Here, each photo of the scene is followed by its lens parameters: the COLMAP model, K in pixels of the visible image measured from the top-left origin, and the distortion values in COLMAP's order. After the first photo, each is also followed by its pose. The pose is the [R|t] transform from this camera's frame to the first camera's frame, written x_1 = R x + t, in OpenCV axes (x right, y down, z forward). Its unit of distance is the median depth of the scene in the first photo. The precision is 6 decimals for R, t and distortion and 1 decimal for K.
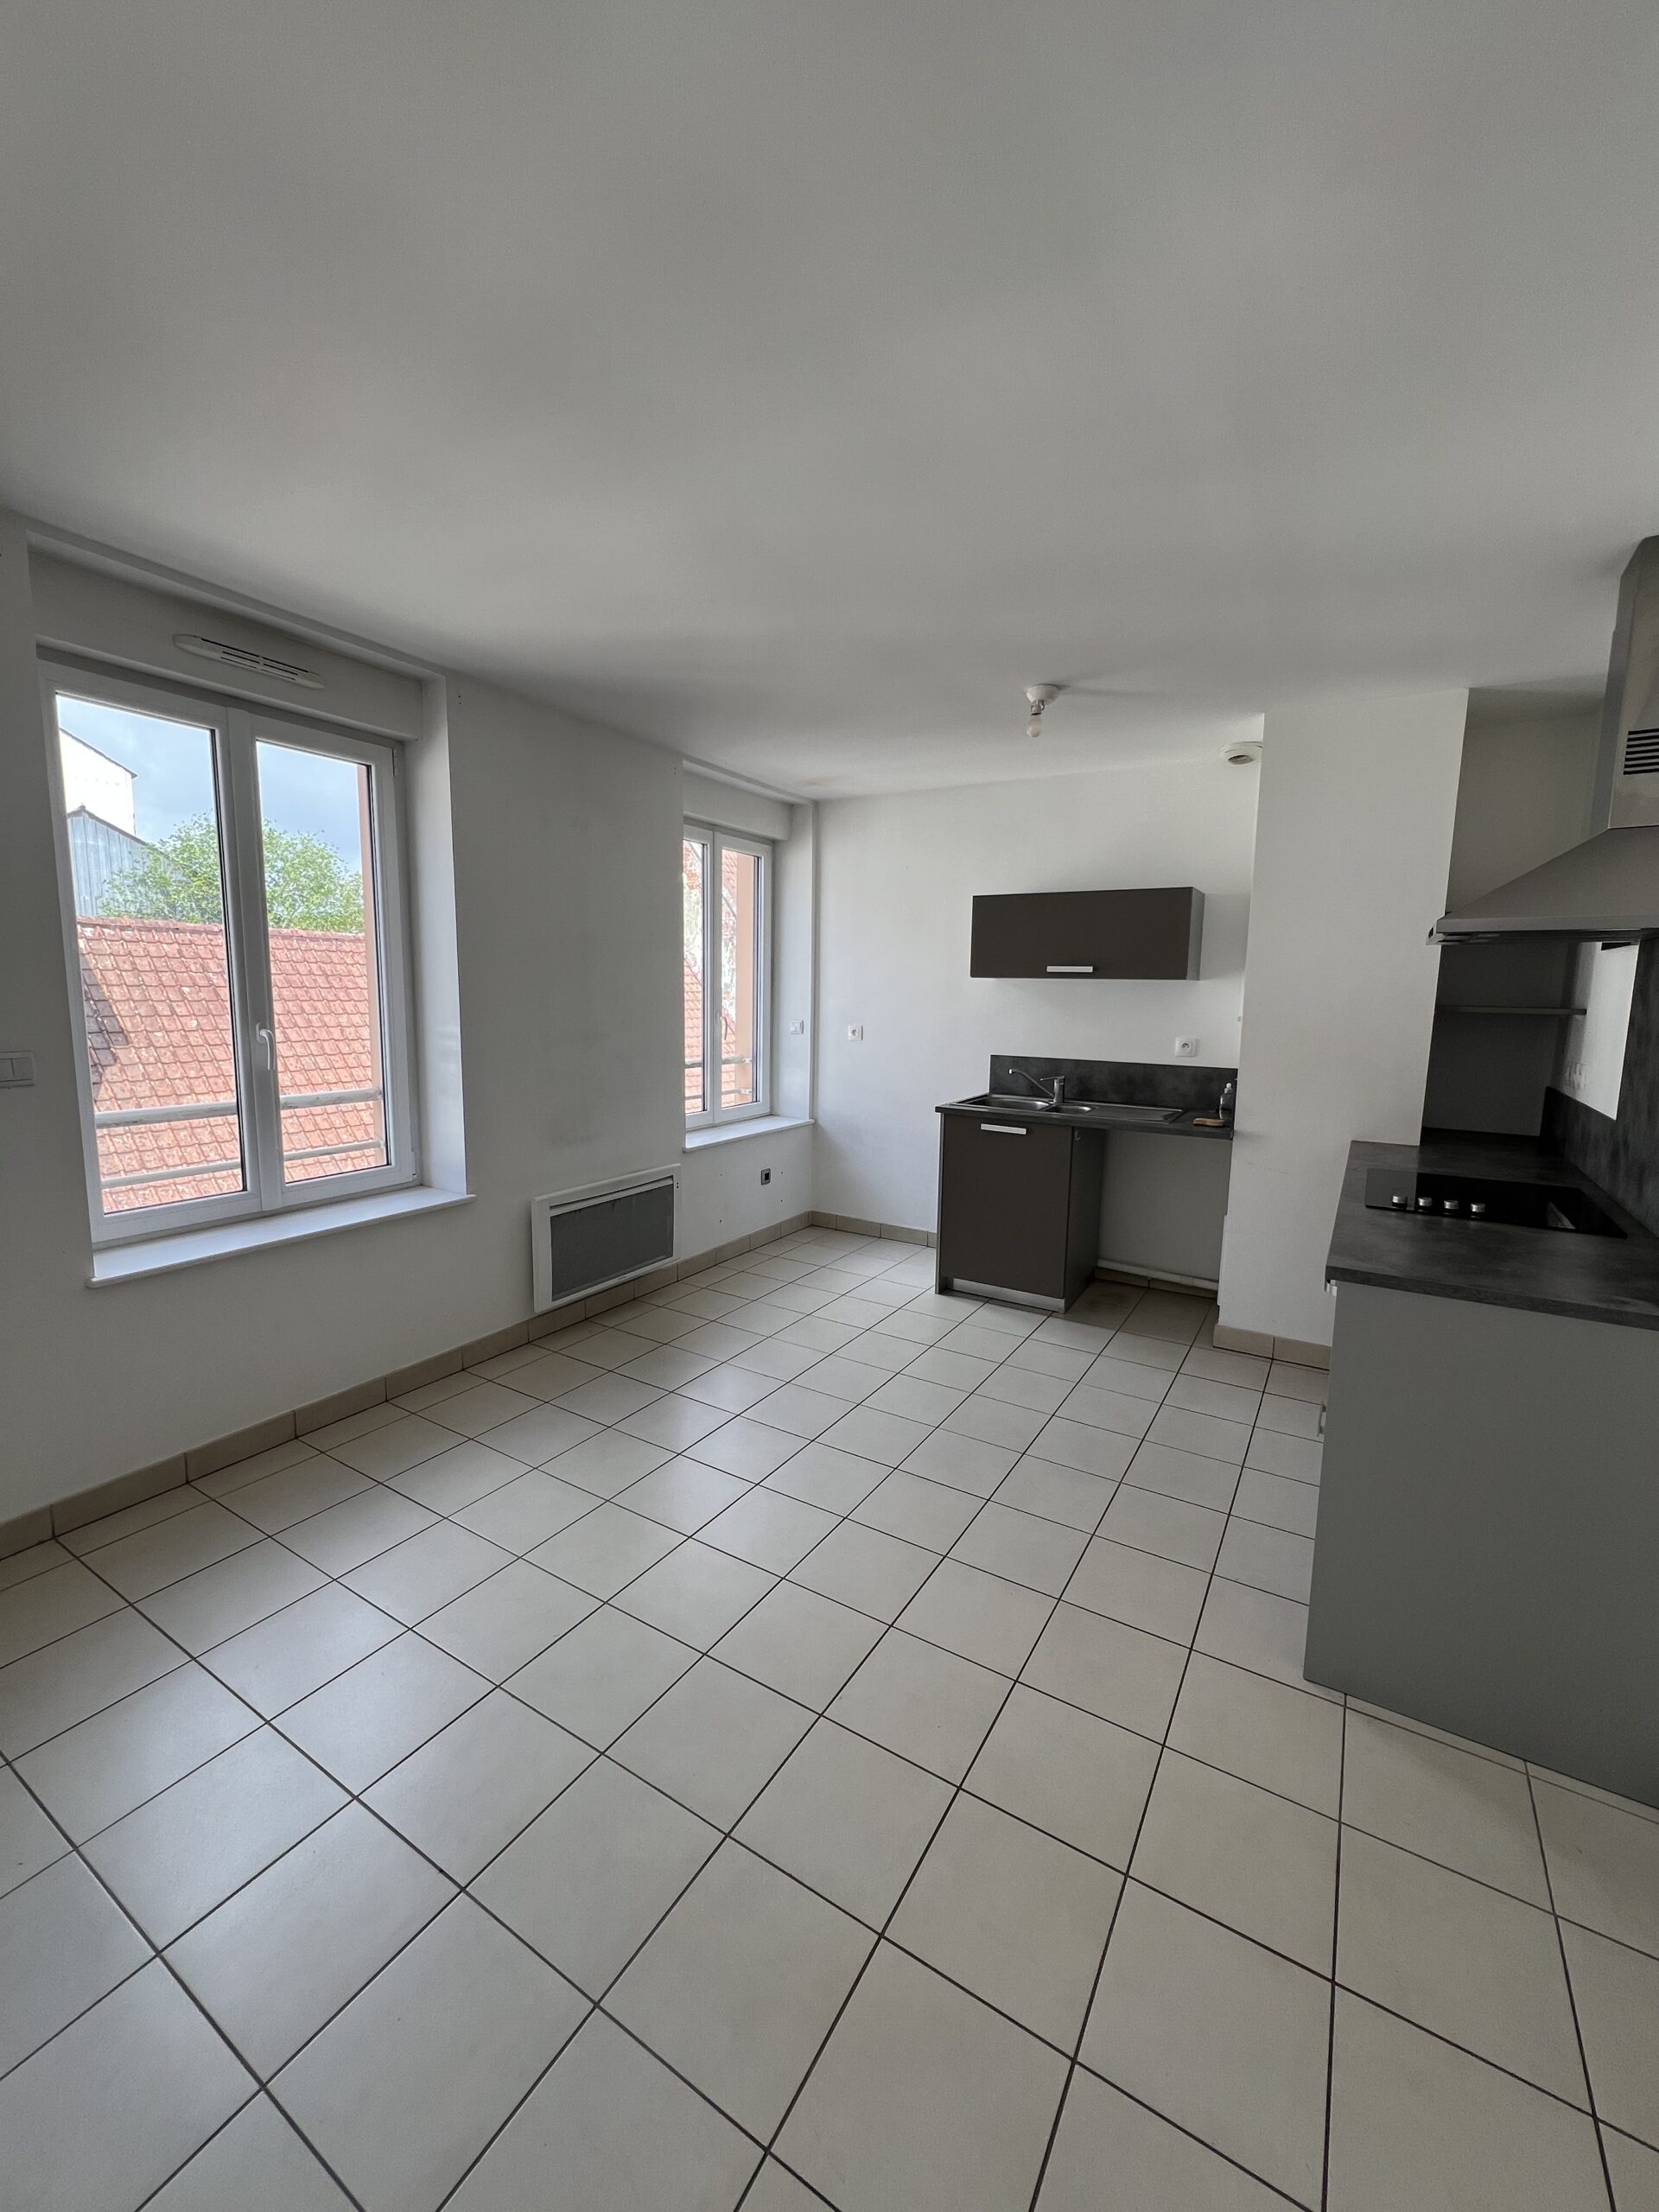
lens RADIAL K [[891.6, 0, 824.6], [0, 891.6, 1100.1], [0, 0, 1]] dist [-0.001937, 0.000005]
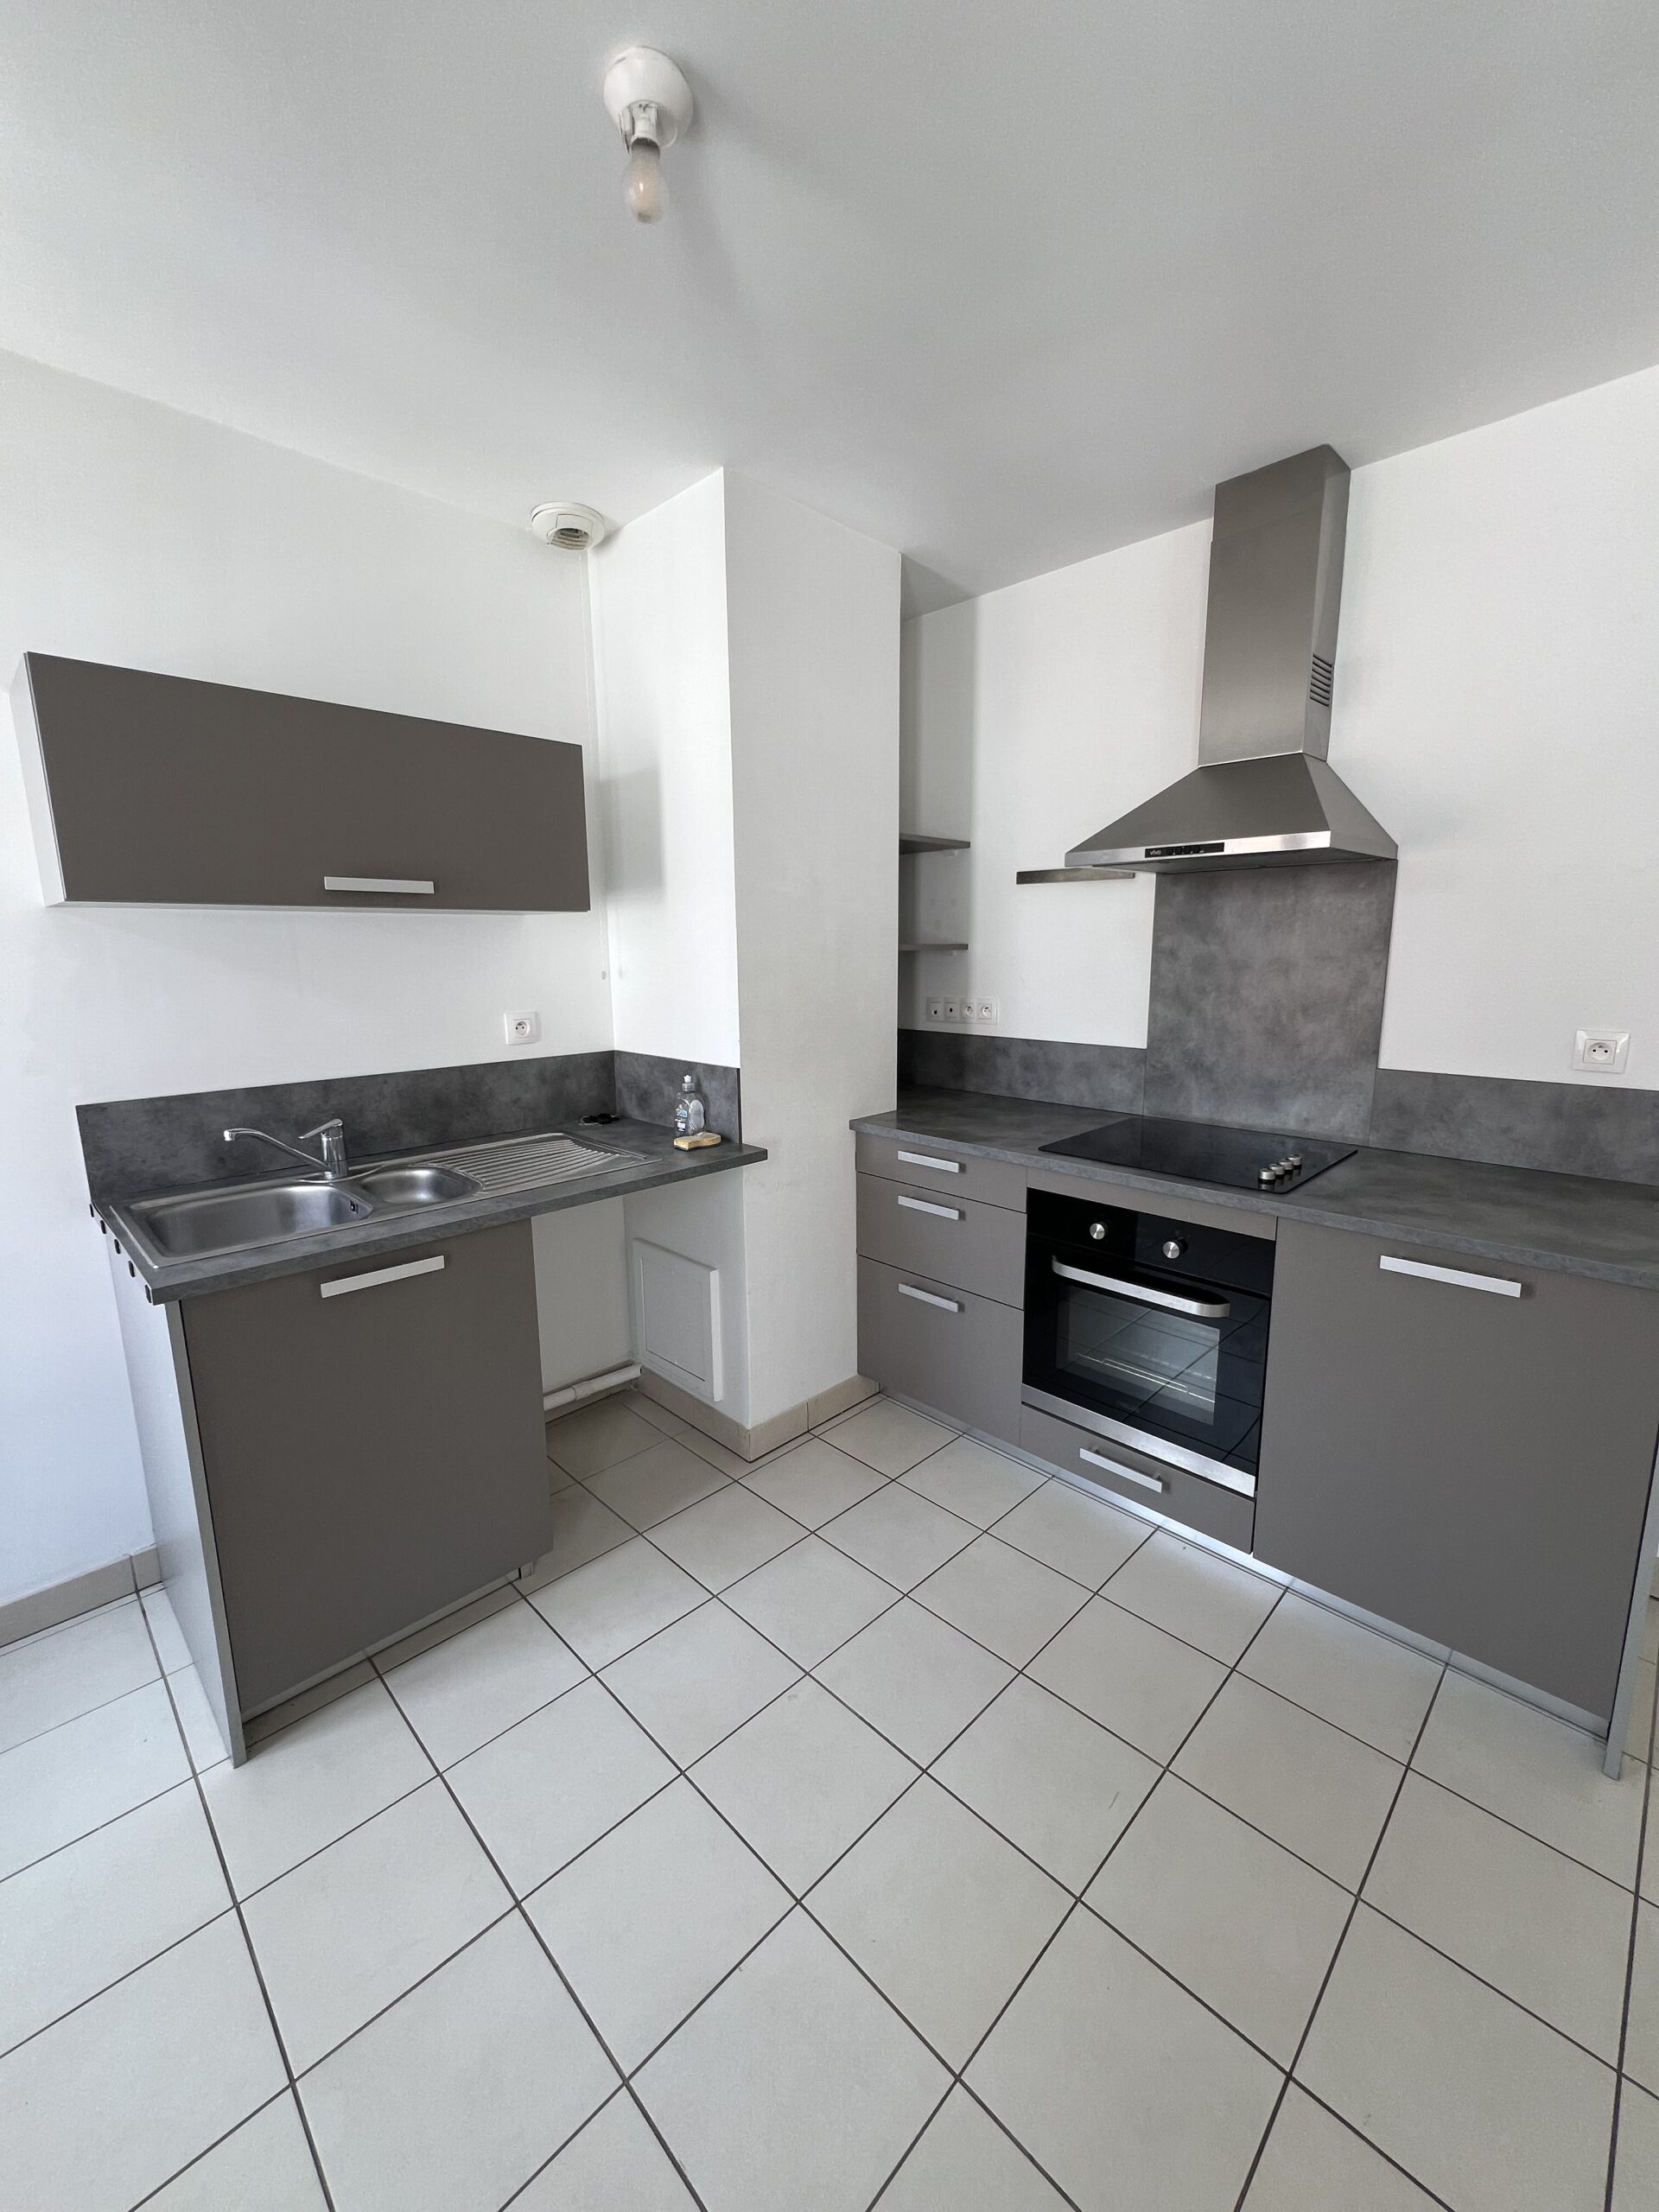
lens RADIAL K [[891.6, 0, 832.3], [0, 891.6, 1106.8], [0, 0, 1]] dist [-0.001937, 0.000005]
pose [[0.226208, -0.192128, 0.954943, -0.320544], [0.136026, 0.976980, 0.164340, -0.199621], [-0.964535, 0.092722, 0.247135, 1.683589]]
